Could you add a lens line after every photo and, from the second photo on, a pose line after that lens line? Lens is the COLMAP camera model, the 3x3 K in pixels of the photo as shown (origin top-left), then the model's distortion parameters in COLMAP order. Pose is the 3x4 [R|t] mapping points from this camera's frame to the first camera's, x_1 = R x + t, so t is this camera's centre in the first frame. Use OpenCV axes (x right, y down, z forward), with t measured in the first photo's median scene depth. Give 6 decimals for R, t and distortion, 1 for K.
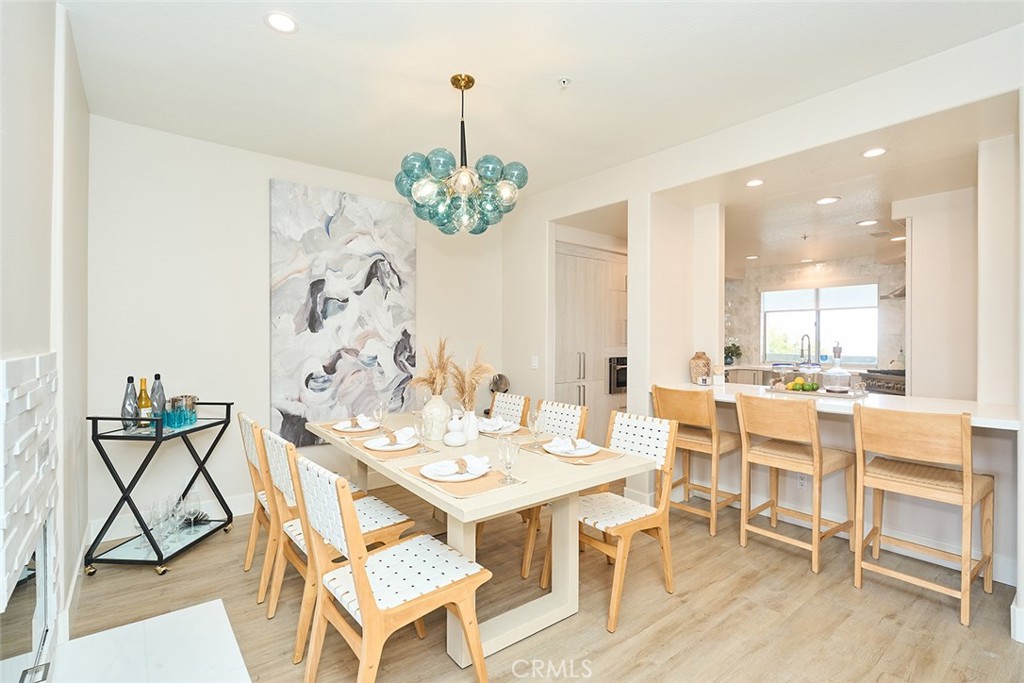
lens RADIAL K [[475.7, 0, 511.7], [0, 475.7, 342.3], [0, 0, 1]] dist [-0.002813, -0.000220]
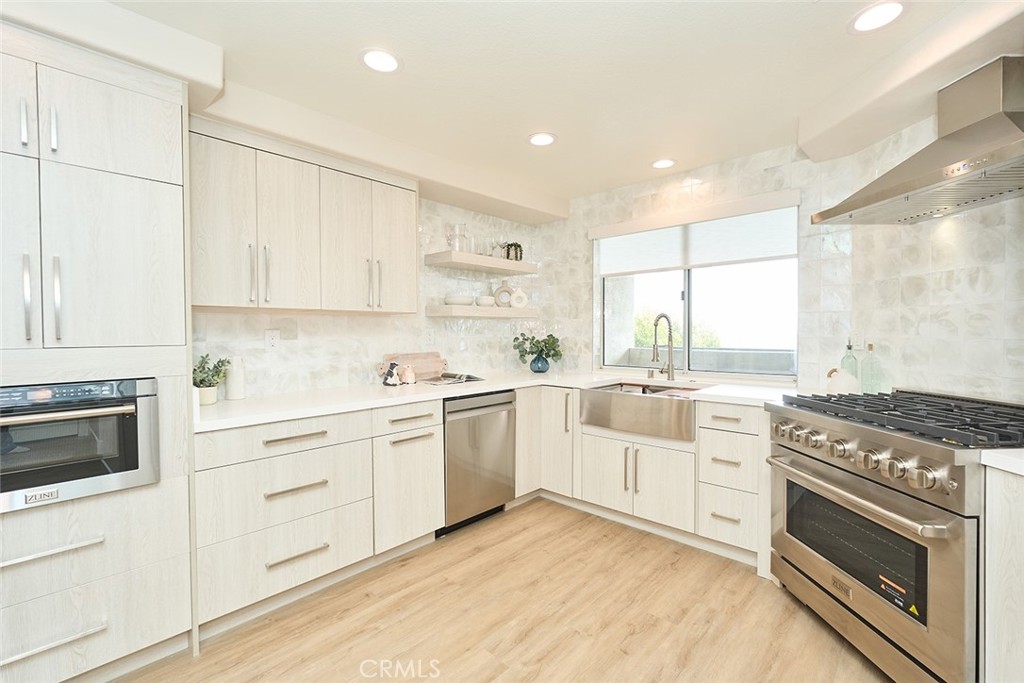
lens RADIAL K [[448.6, 0, 512.0], [0, 448.6, 341.5], [0, 0, 1]] dist [-0.004619, -0.000098]
pose [[0.989721, -0.010831, 0.142604, 0.648449], [0.008525, 0.999823, 0.016772, 0.003911], [-0.142760, -0.015384, 0.989638, 0.913461]]
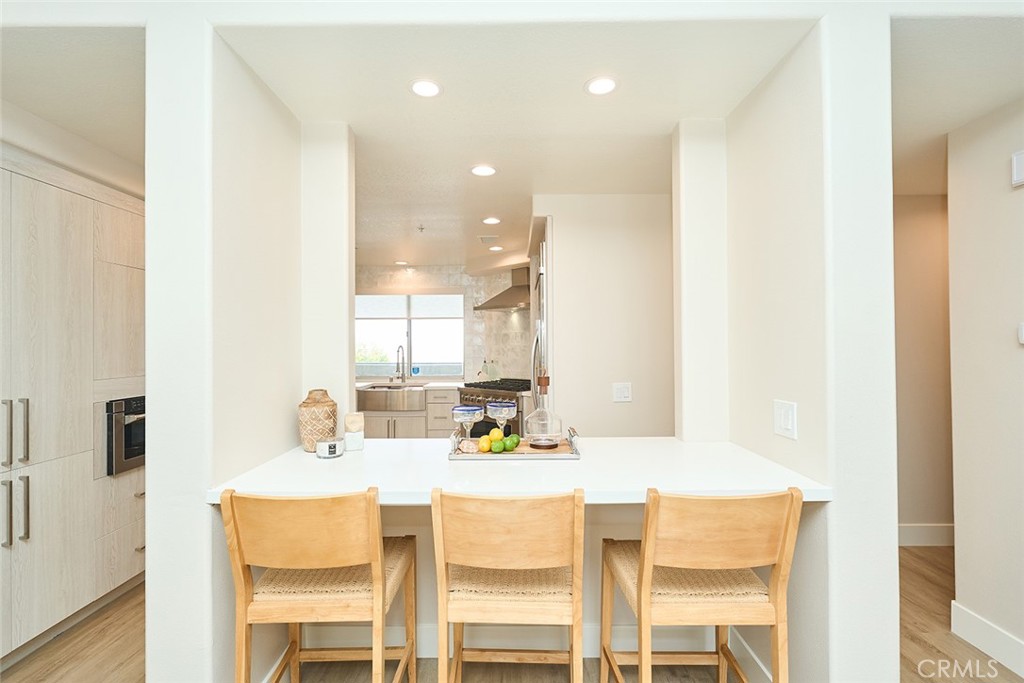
lens RADIAL K [[459.6, 0, 512.0], [0, 459.6, 341.5], [0, 0, 1]] dist [-0.000756, 0.000355]
pose [[0.625598, -0.002498, 0.780142, 0.126953], [0.011862, 0.999910, -0.006310, -0.027217], [-0.780056, 0.013201, 0.625571, 0.489211]]
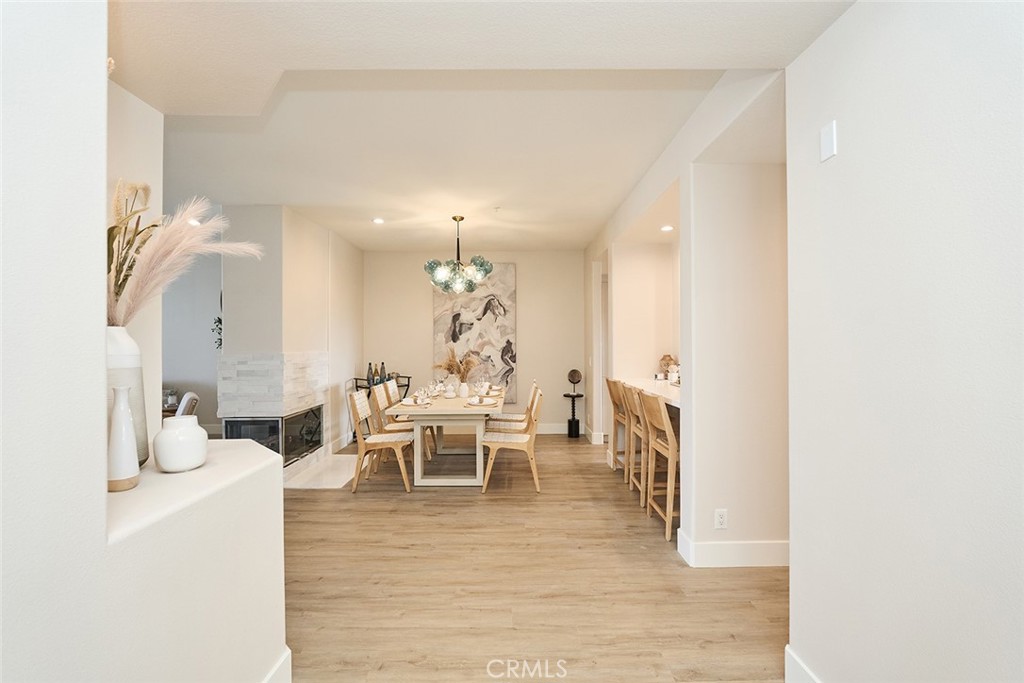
lens RADIAL K [[448.6, 0, 512.0], [0, 448.6, 341.5], [0, 0, 1]] dist [-0.004619, -0.000098]
pose [[0.784195, -0.009595, -0.620440, 0.795399], [0.004114, 0.999939, -0.010265, -0.005283], [0.620501, 0.005498, 0.784186, -0.218334]]
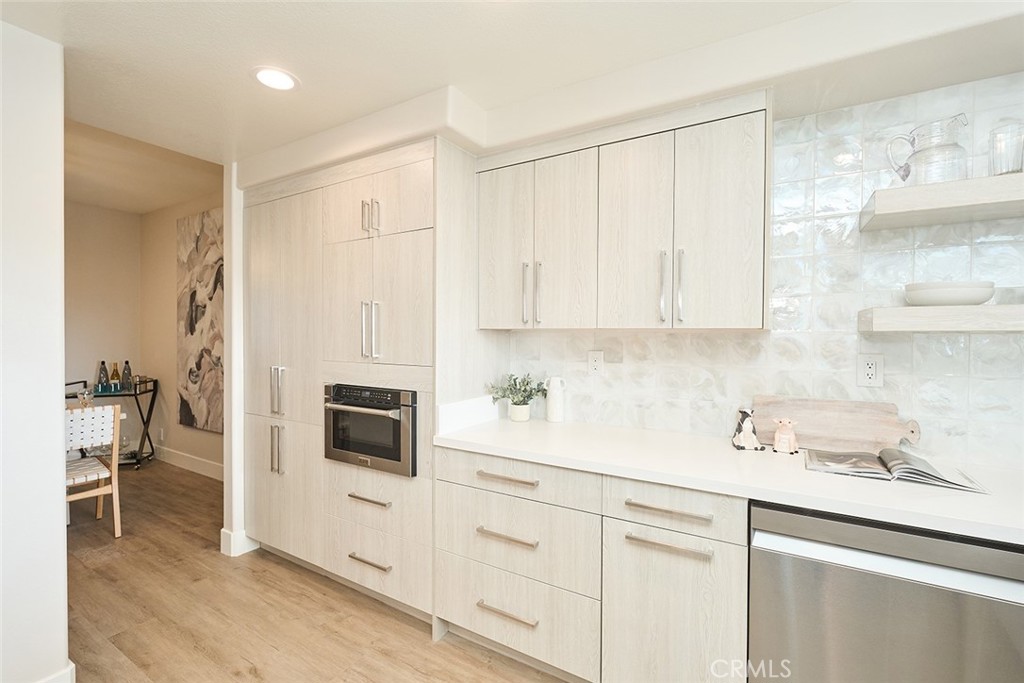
lens RADIAL K [[448.6, 0, 512.0], [0, 448.6, 341.5], [0, 0, 1]] dist [-0.004619, -0.000098]
pose [[0.345566, 0.014592, -0.938281, 0.895455], [-0.007222, 0.999891, 0.012891, -0.023304], [0.938367, 0.002322, 0.345634, 1.297655]]
